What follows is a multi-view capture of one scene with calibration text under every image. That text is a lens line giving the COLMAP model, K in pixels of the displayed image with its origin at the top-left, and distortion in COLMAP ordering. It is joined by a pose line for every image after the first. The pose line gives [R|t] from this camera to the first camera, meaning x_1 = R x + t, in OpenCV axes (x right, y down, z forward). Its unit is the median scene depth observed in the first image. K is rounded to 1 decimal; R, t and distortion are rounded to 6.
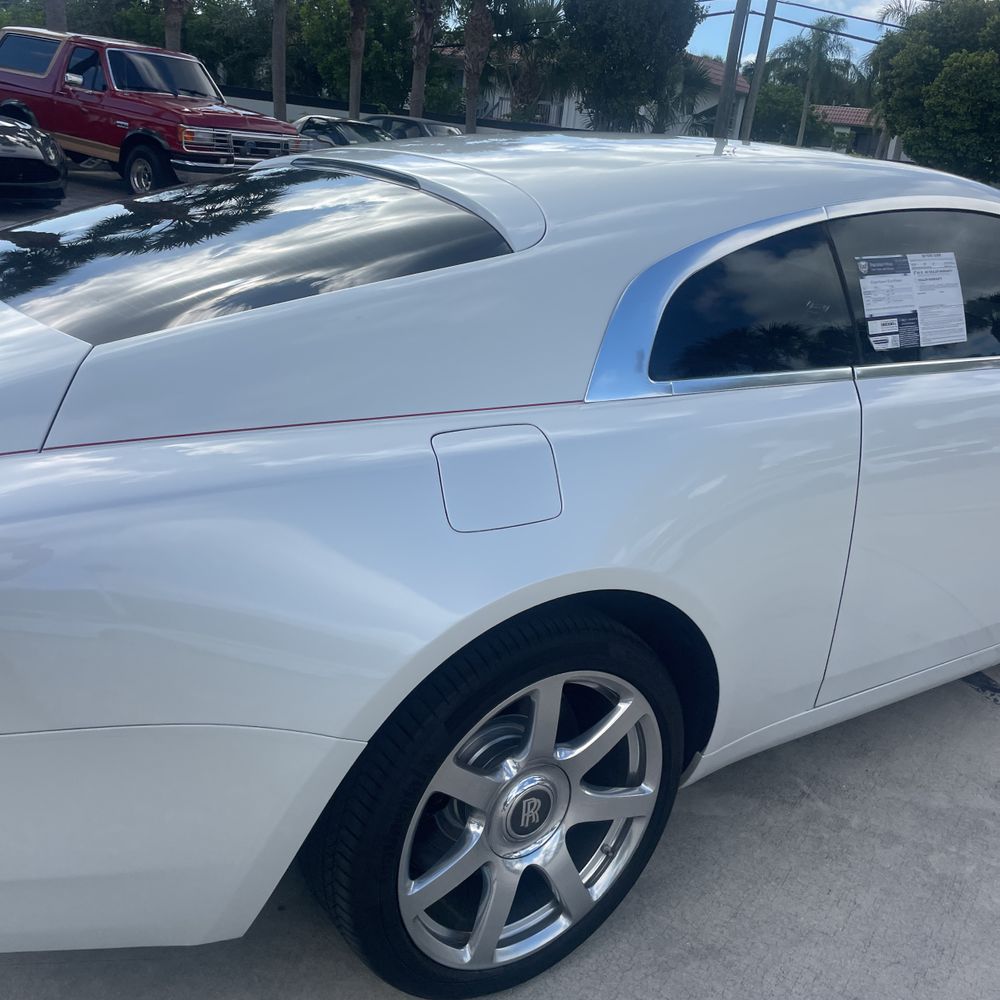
lens RADIAL K [[1007.1, 0, 506.6], [0, 1007.1, 498.4], [0, 0, 1]] dist [0.089383, -0.124179]
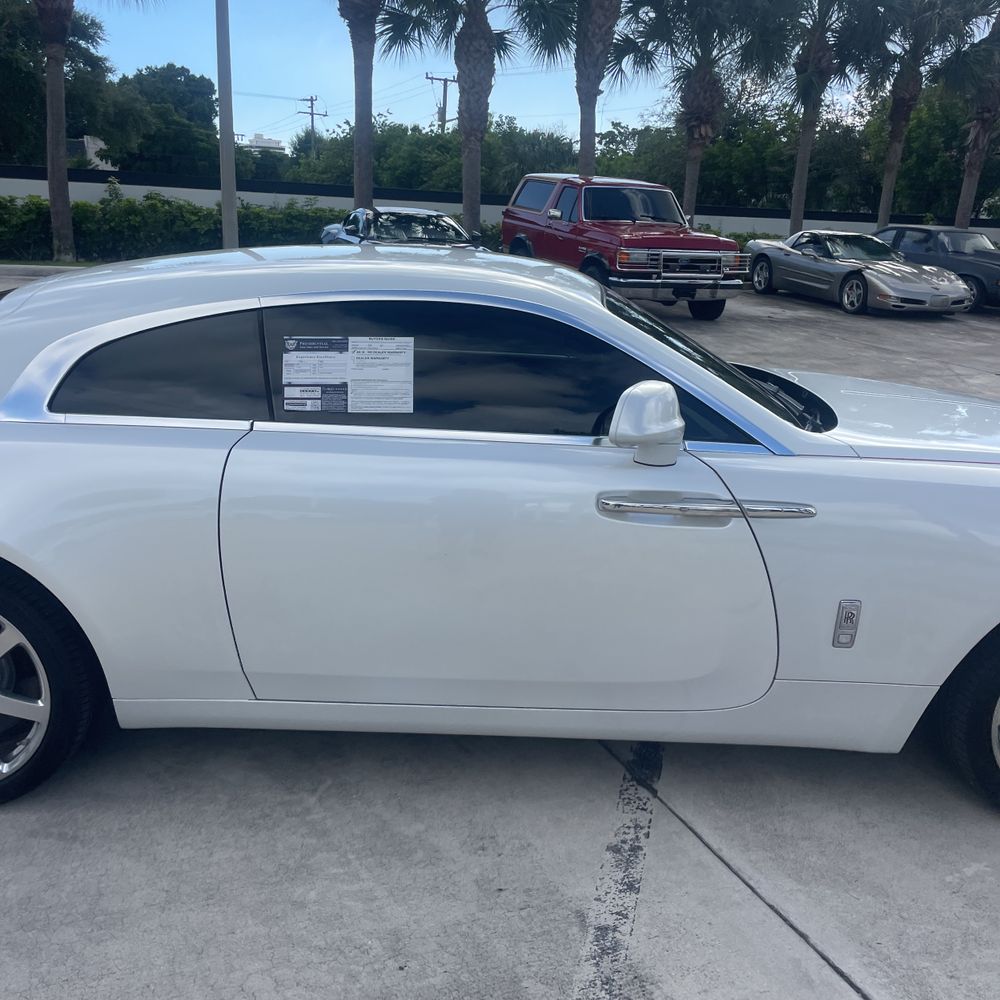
lens RADIAL K [[1018.2, 0, 496.7], [0, 1018.2, 505.1], [0, 0, 1]] dist [0.051037, -0.053262]
pose [[0.826702, 0.098988, -0.553864, 0.149351], [-0.154480, 0.986504, -0.054267, -0.000244], [0.541017, 0.130424, 0.830837, 0.013087]]
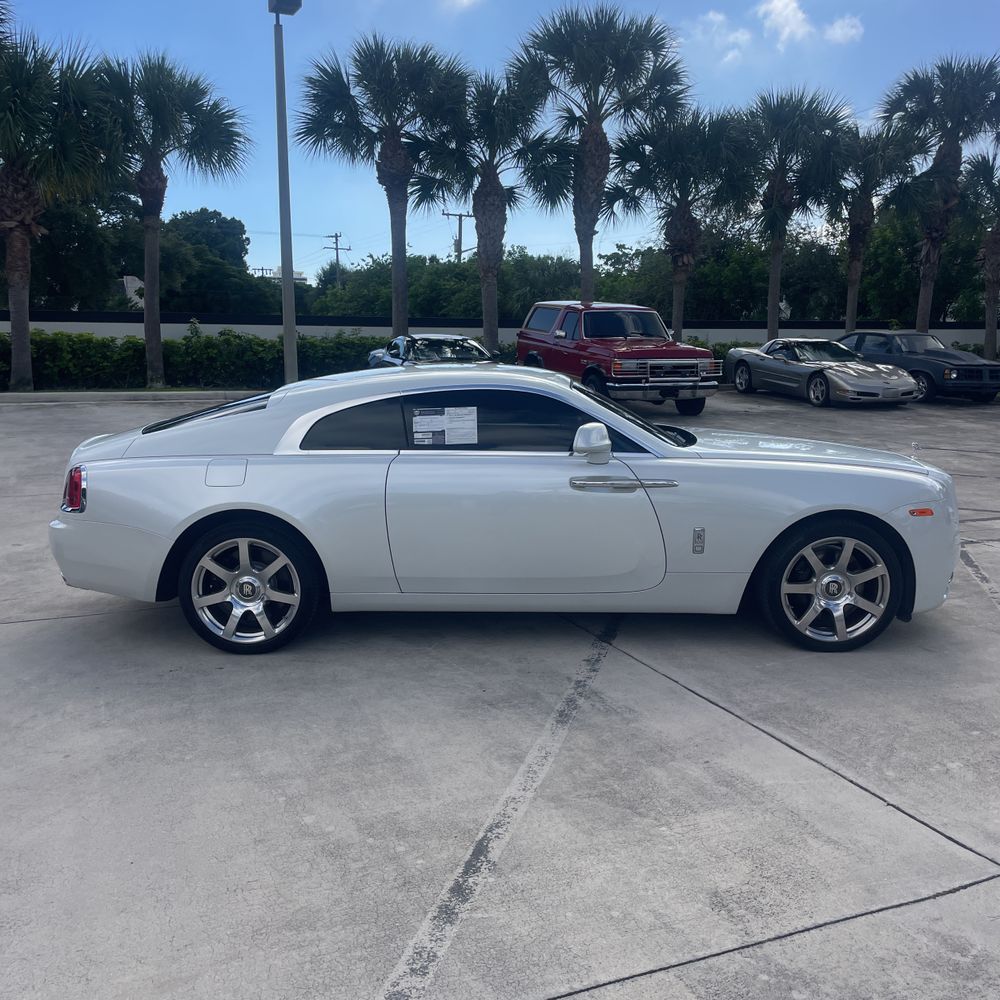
lens RADIAL K [[1010.2, 0, 500.0], [0, 1010.2, 500.0], [0, 0, 1]] dist [0.085321, -0.115146]
pose [[0.817815, 0.006443, -0.575445, 0.231468], [-0.122287, 0.979046, -0.162831, 0.043726], [0.562339, 0.203535, 0.801467, -0.101955]]
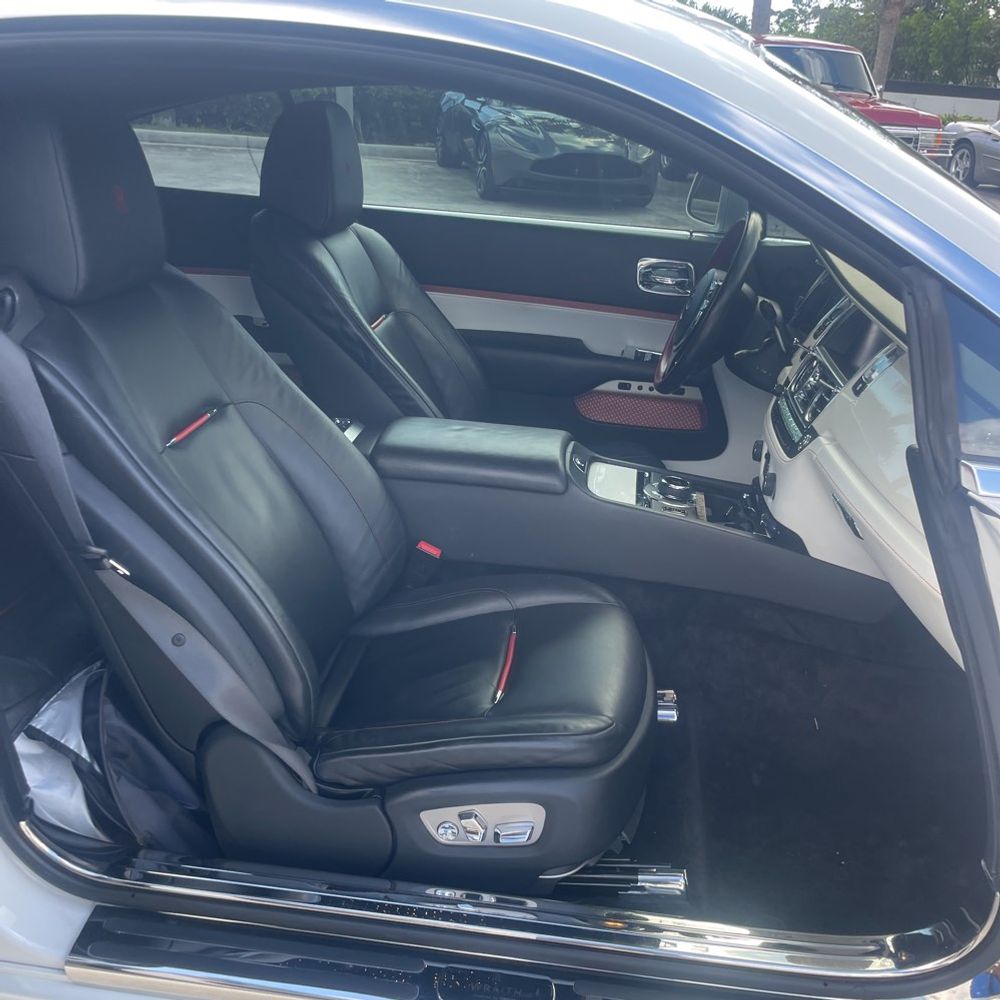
lens RADIAL K [[1010.2, 0, 500.0], [0, 1010.2, 500.0], [0, 0, 1]] dist [0.085321, -0.115146]
pose [[0.737934, 0.205849, -0.642713, 0.103434], [-0.217109, 0.974130, 0.062721, -0.019225], [0.638997, 0.093255, 0.763536, 0.099788]]
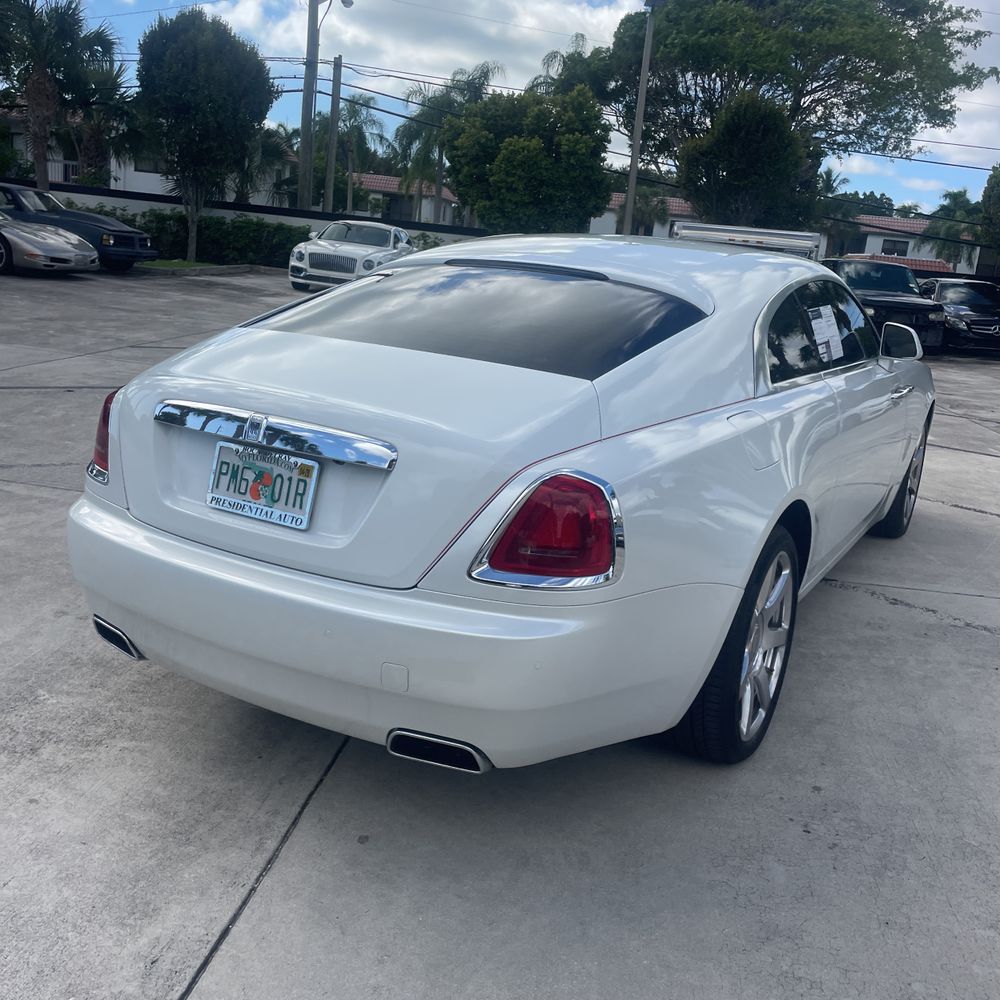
lens RADIAL K [[1013.7, 0, 515.8], [0, 1013.7, 490.1], [0, 0, 1]] dist [0.080040, -0.112516]
pose [[0.898535, -0.116094, 0.423270, -0.100482], [0.142402, 0.989325, -0.030945, 0.005519], [-0.415159, 0.088079, 0.905475, -0.038451]]
